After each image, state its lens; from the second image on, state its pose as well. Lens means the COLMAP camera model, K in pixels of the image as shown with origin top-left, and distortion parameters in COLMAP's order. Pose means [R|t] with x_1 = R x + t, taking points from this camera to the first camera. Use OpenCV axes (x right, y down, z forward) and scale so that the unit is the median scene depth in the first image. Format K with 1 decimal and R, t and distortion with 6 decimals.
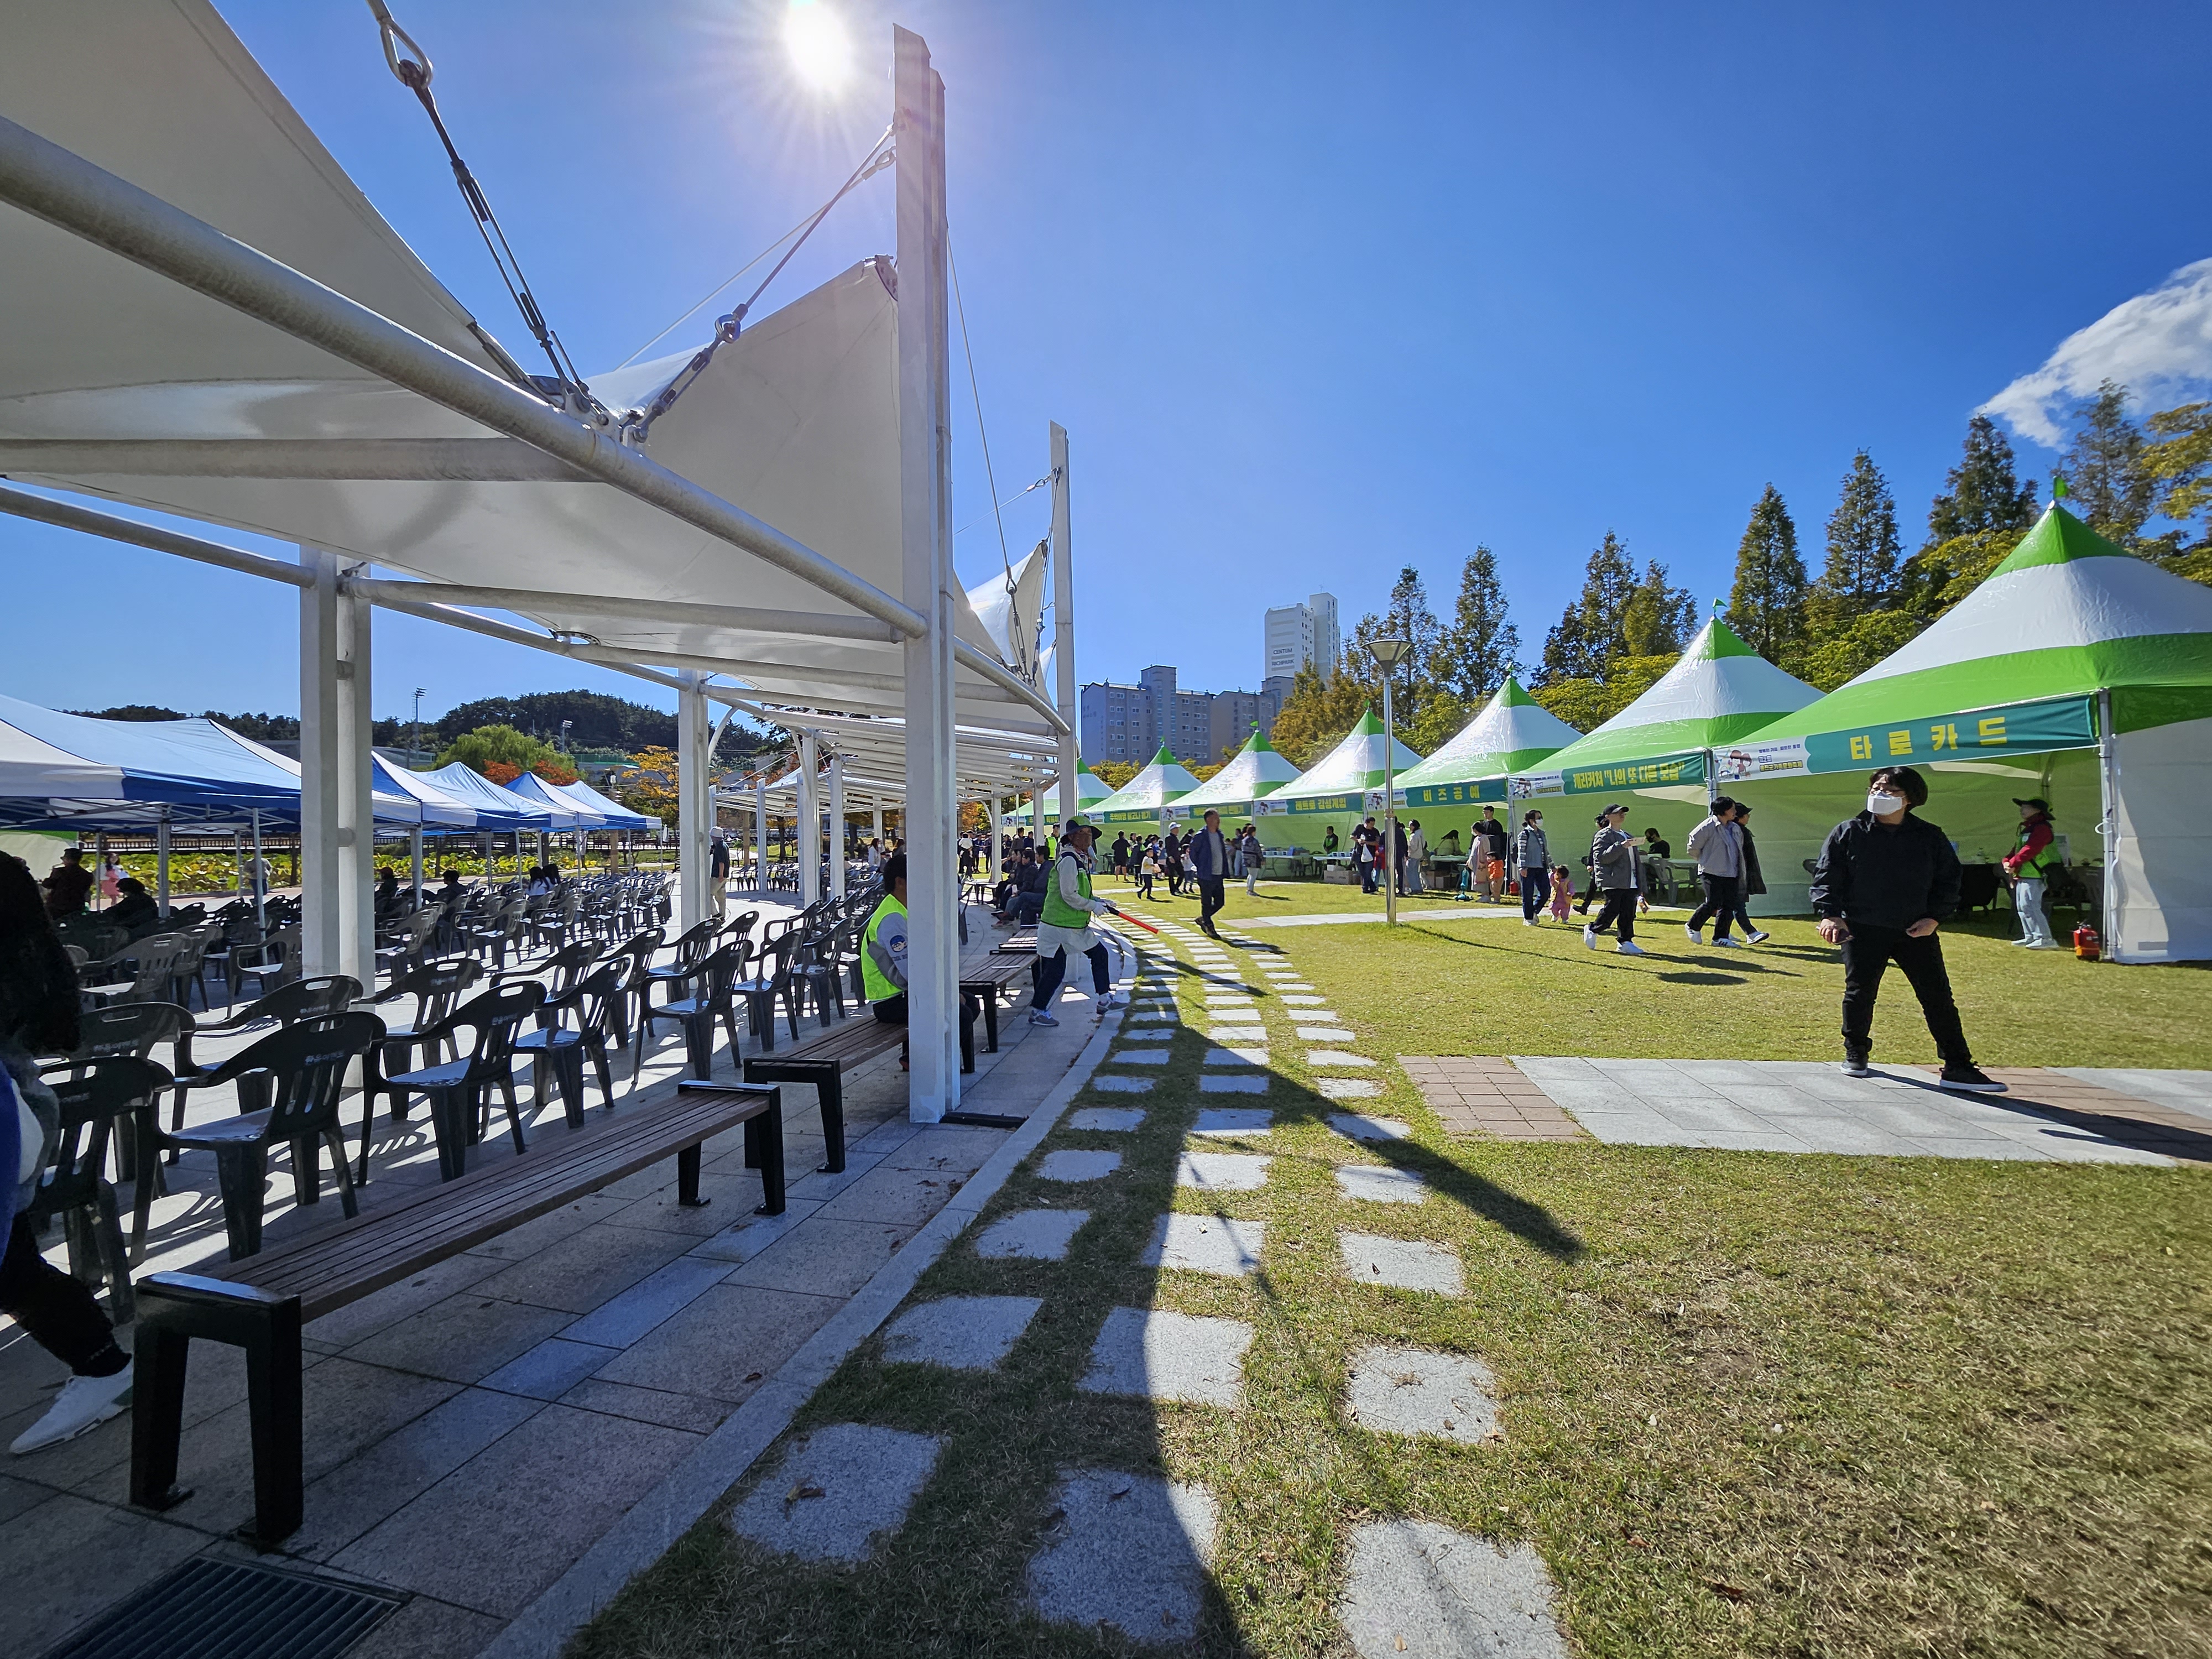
lens RADIAL K [[890.7, 0, 1106.0], [0, 890.7, 829.5], [0, 0, 1]] dist [-0.000232, -0.000017]
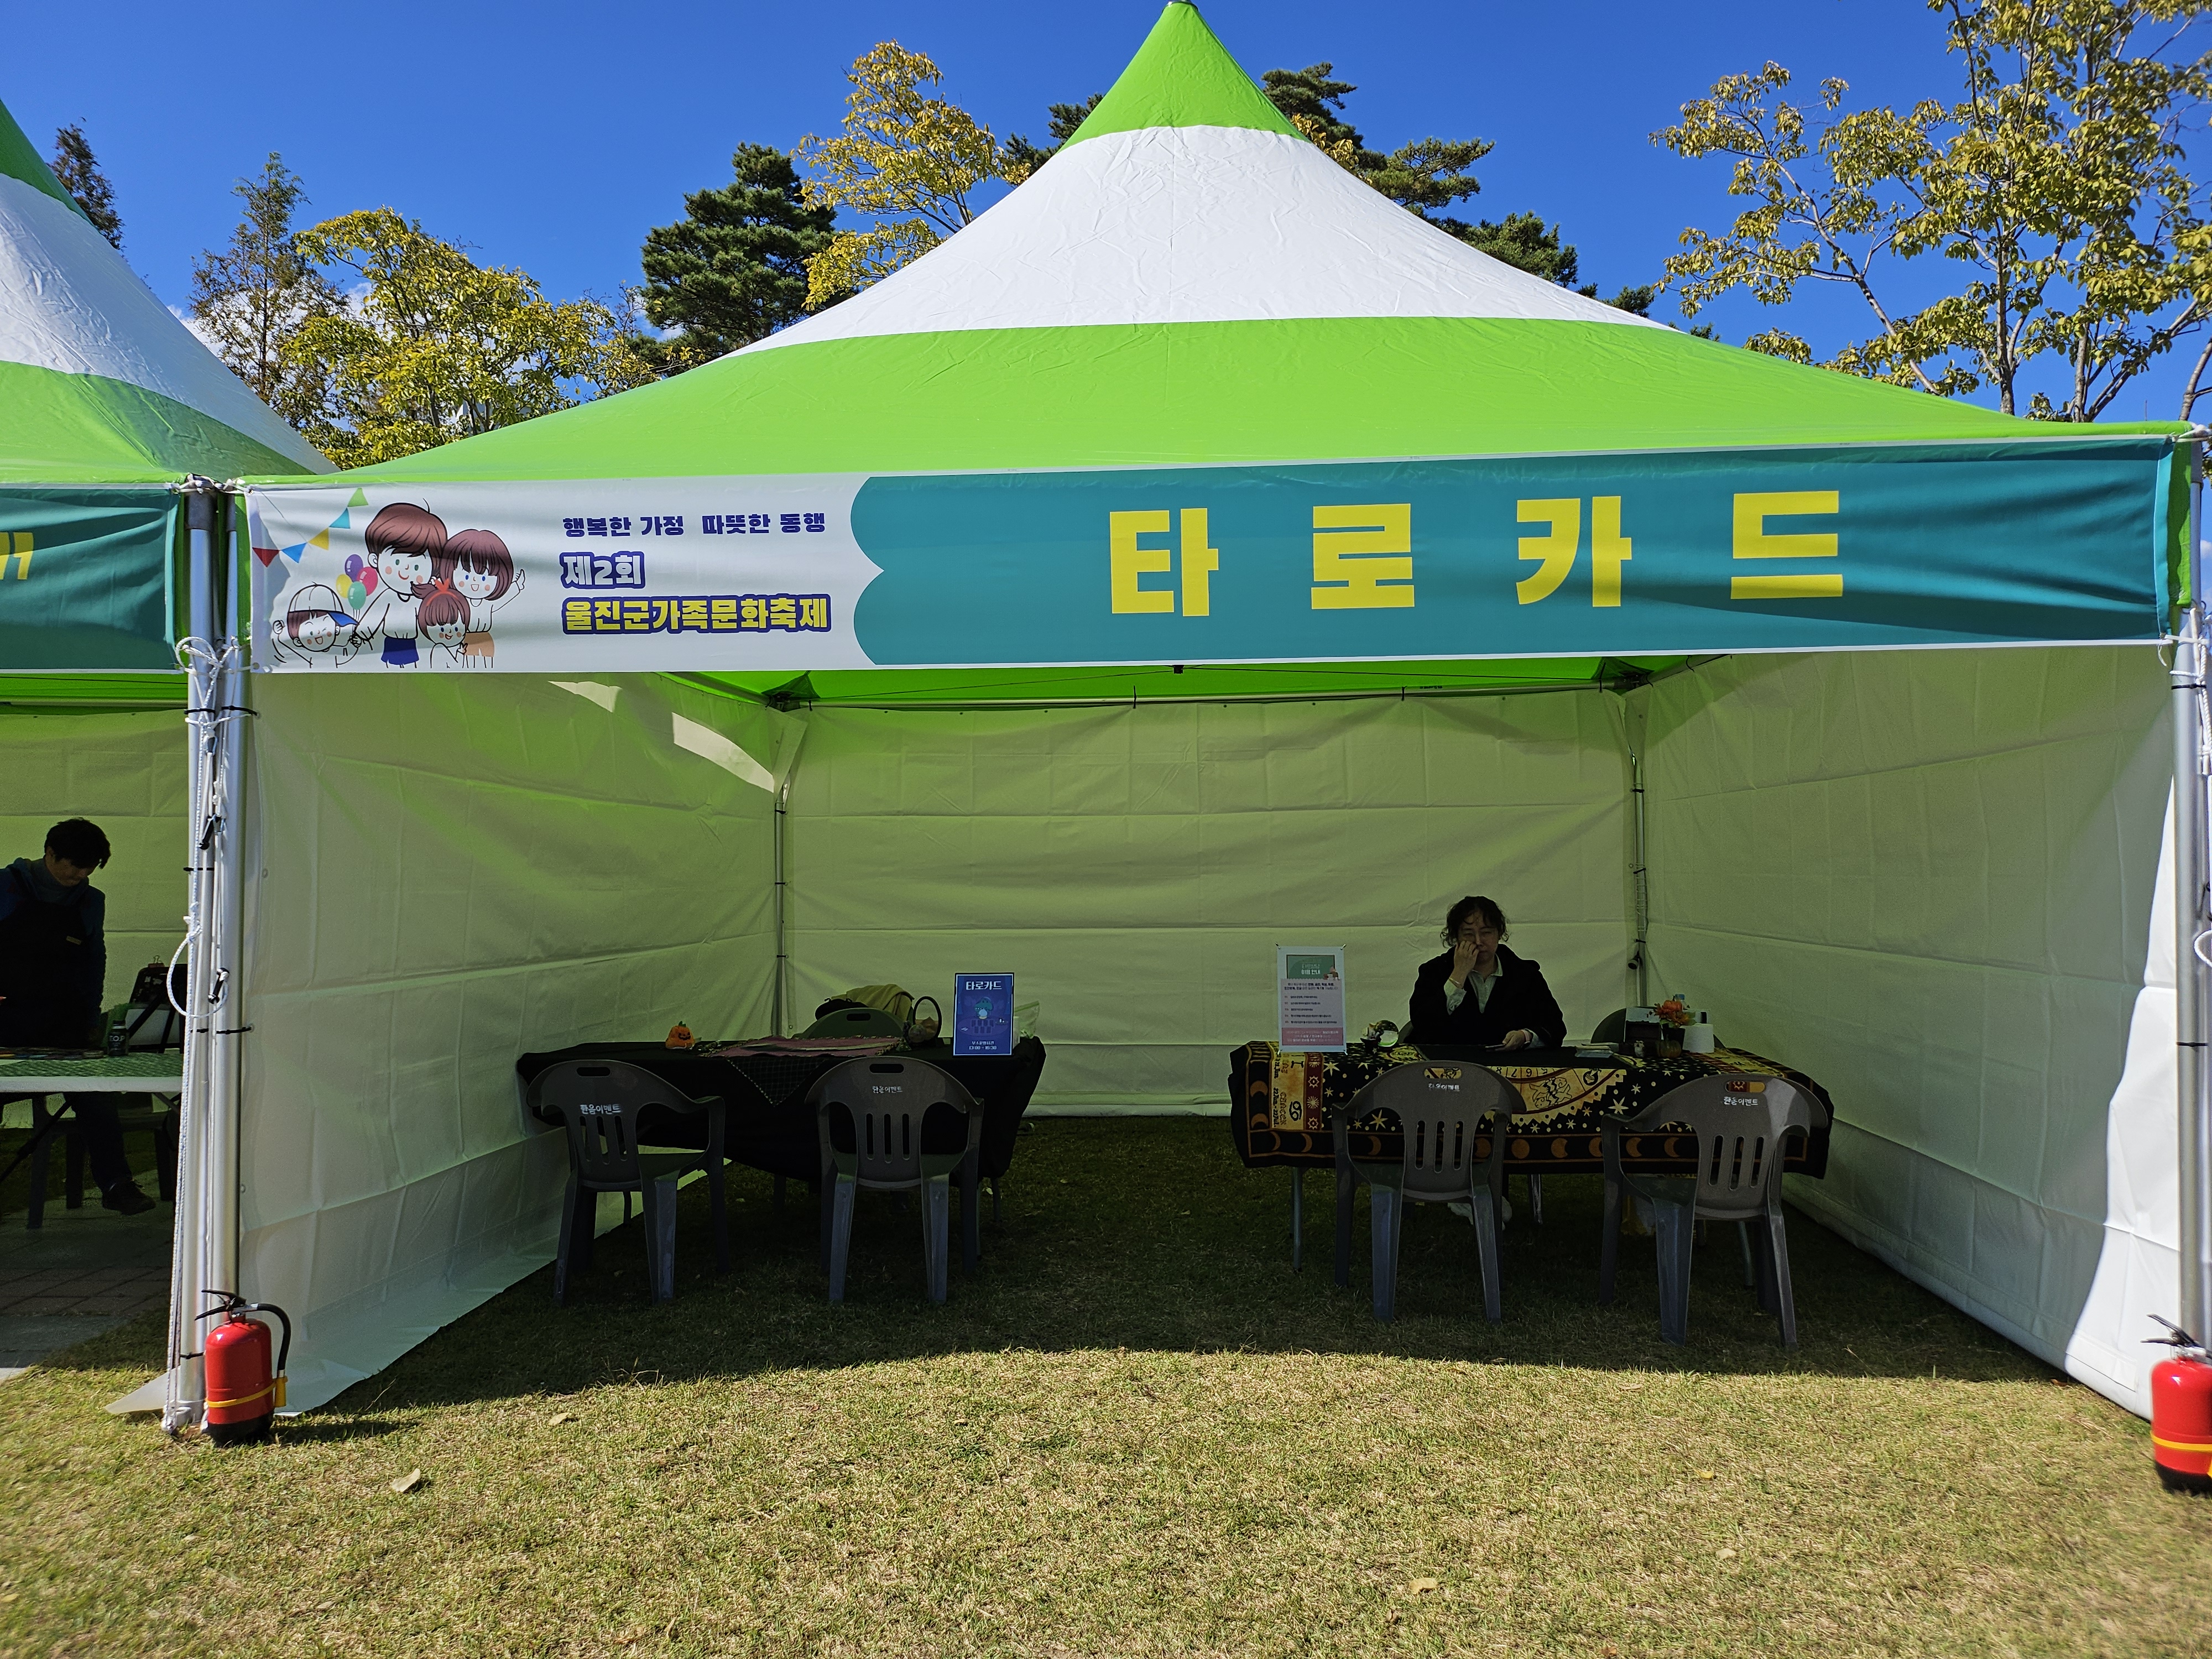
lens RADIAL K [[1556.2, 0, 1092.6], [0, 1556.2, 814.1], [0, 0, 1]] dist [0.061002, -0.064584]
pose [[0.118637, 0.061992, 0.991001, 0.474004], [-0.014434, 0.998051, -0.060705, -0.008364], [-0.992833, -0.007102, 0.119301, 0.963487]]
